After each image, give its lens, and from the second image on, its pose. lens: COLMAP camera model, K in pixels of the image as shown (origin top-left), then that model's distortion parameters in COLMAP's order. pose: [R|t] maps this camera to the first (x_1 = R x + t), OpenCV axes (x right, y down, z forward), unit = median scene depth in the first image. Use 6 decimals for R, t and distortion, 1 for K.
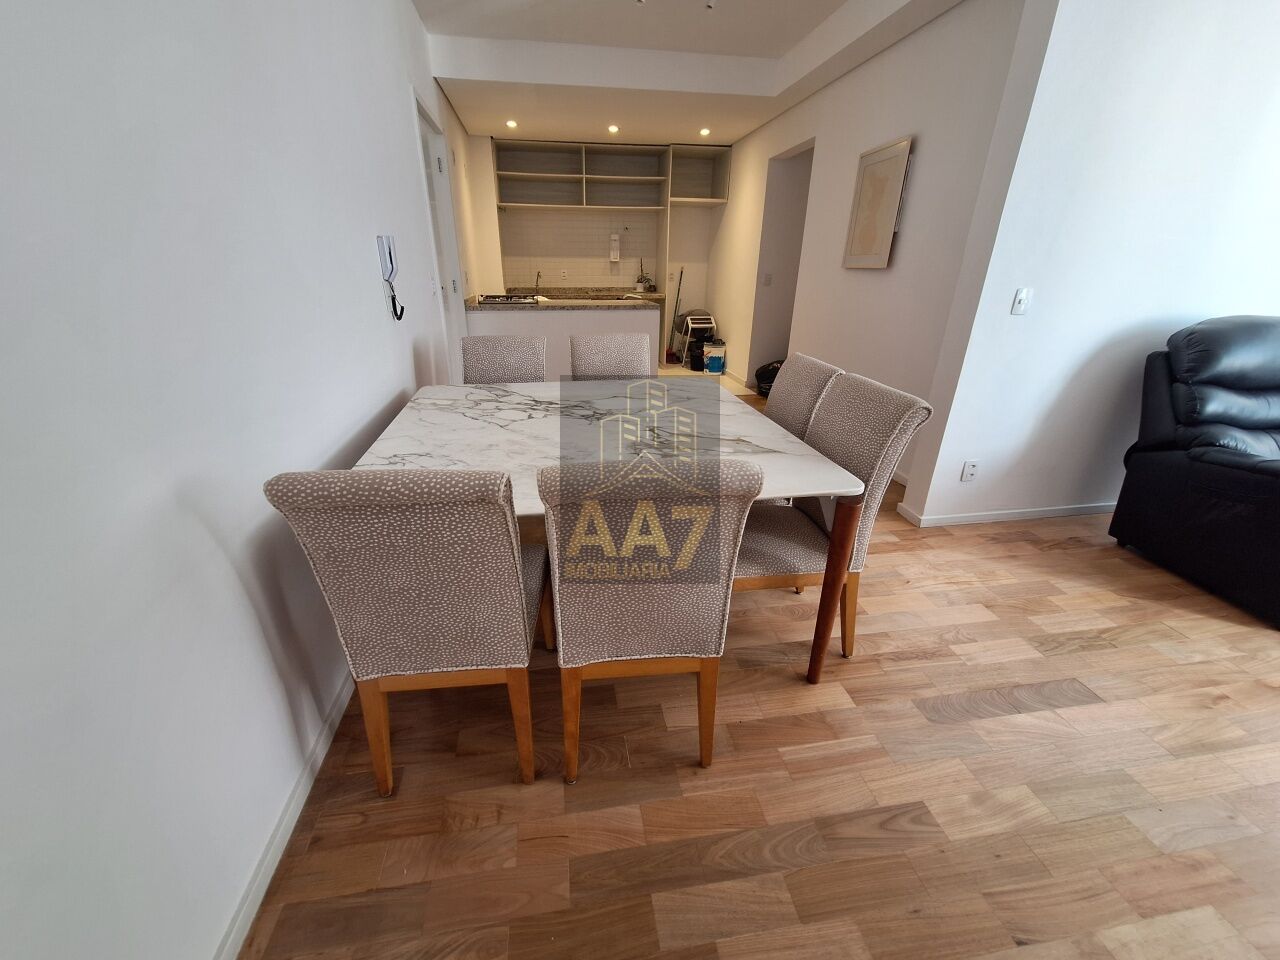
lens RADIAL K [[505.5, 0, 636.1], [0, 505.5, 483.9], [0, 0, 1]] dist [-0.001071, 0.000535]
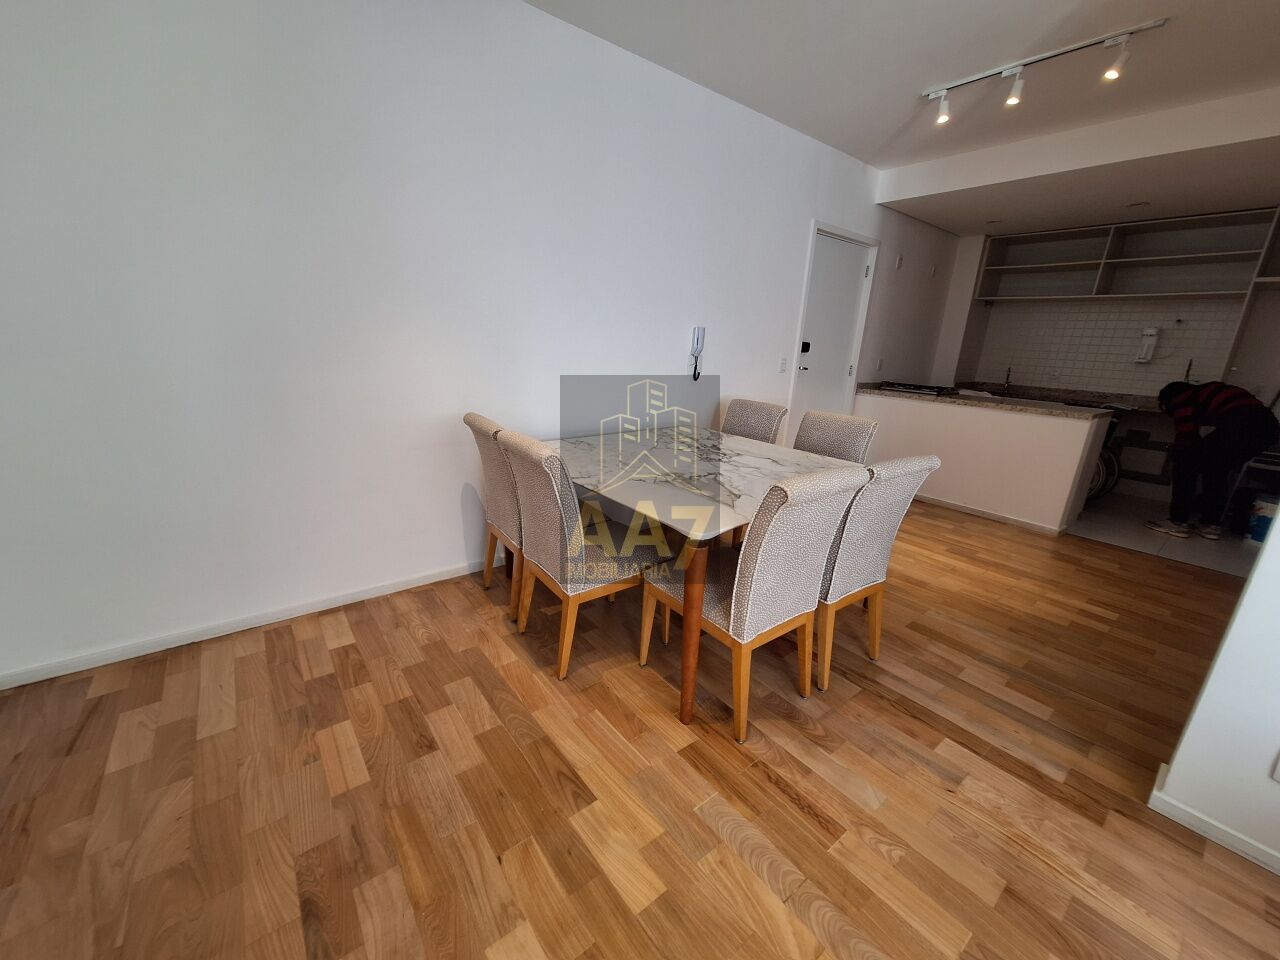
lens RADIAL K [[505.5, 0, 629.3], [0, 505.5, 486.3], [0, 0, 1]] dist [-0.001071, 0.000535]
pose [[0.478531, 0.264412, -0.837314, 1.327700], [-0.390975, 0.918000, 0.066447, -0.111075], [0.786223, 0.295572, 0.542670, 0.235370]]
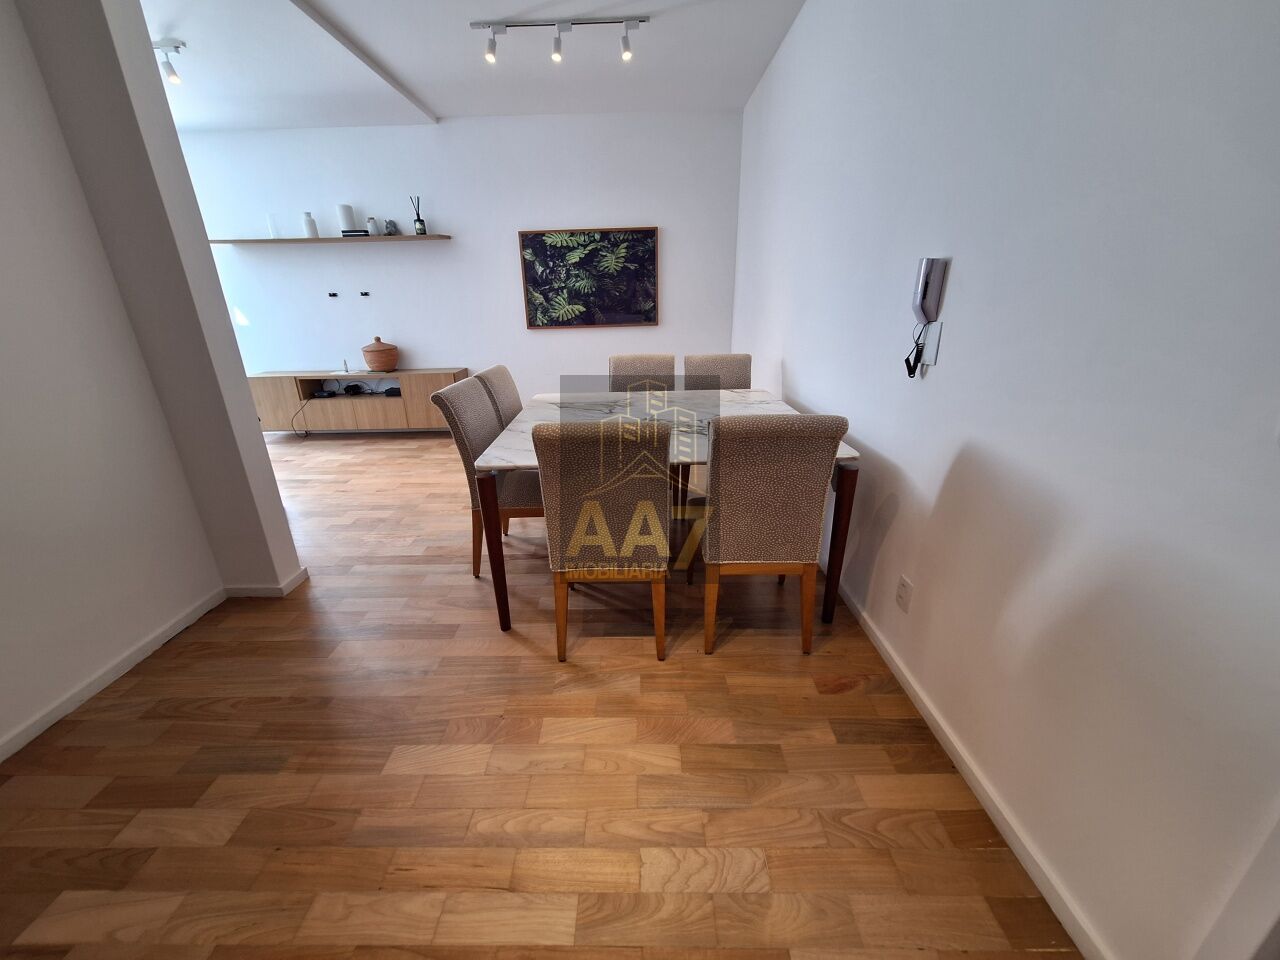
lens RADIAL K [[505.5, 0, 636.7], [0, 505.5, 478.4], [0, 0, 1]] dist [-0.001071, 0.000535]
pose [[-0.983803, -0.051968, 0.171553, -0.430672], [0.084276, 0.710583, 0.698548, -1.347112], [-0.158205, 0.701692, -0.694694, 2.890857]]
